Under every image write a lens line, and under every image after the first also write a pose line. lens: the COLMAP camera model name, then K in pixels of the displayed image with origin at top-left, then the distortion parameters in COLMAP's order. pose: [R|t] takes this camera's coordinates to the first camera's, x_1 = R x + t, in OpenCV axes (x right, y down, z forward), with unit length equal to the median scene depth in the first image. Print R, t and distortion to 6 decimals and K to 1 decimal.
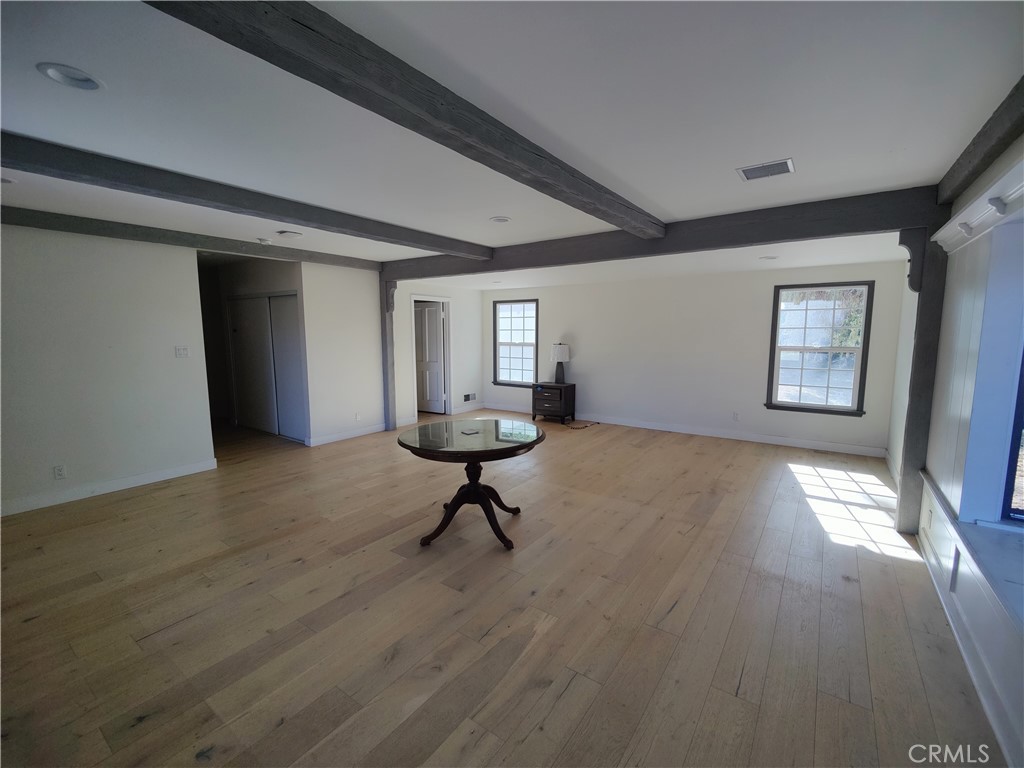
lens RADIAL K [[445.3, 0, 497.2], [0, 445.3, 340.4], [0, 0, 1]] dist [0.011295, -0.005062]
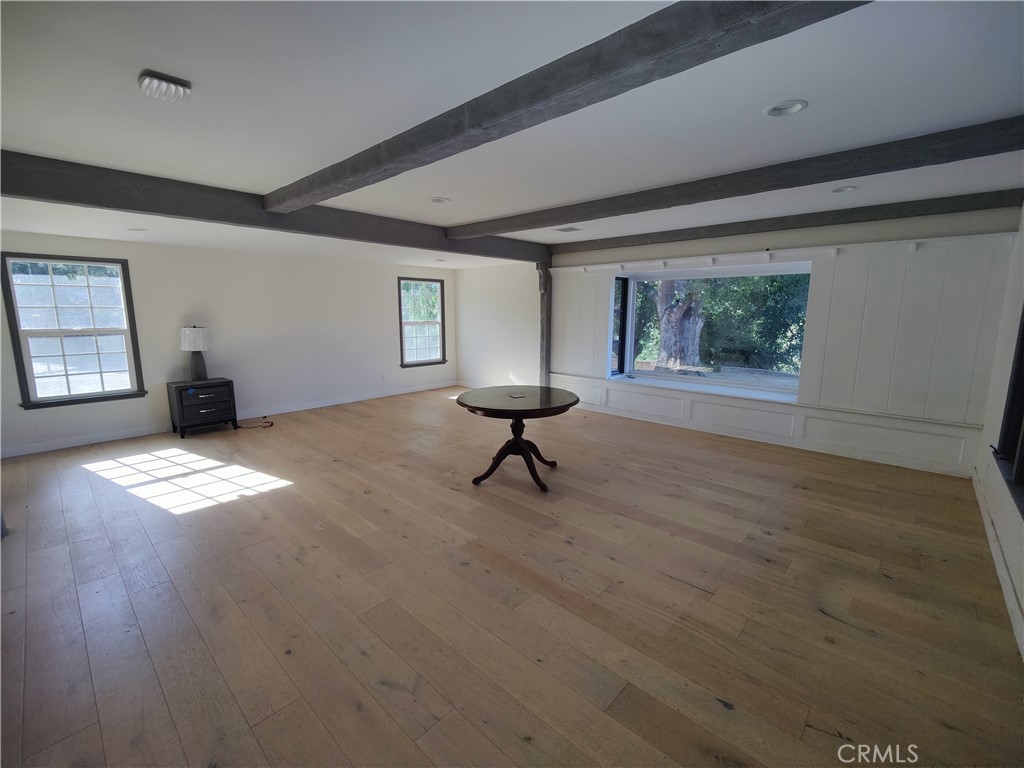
lens RADIAL K [[445.3, 0, 514.7], [0, 445.3, 376.7], [0, 0, 1]] dist [0.011295, -0.005062]
pose [[0.101052, -0.142168, 0.984671, -0.713673], [0.018548, 0.989834, 0.141010, -0.007848], [-0.994708, 0.004014, 0.102661, 0.525689]]
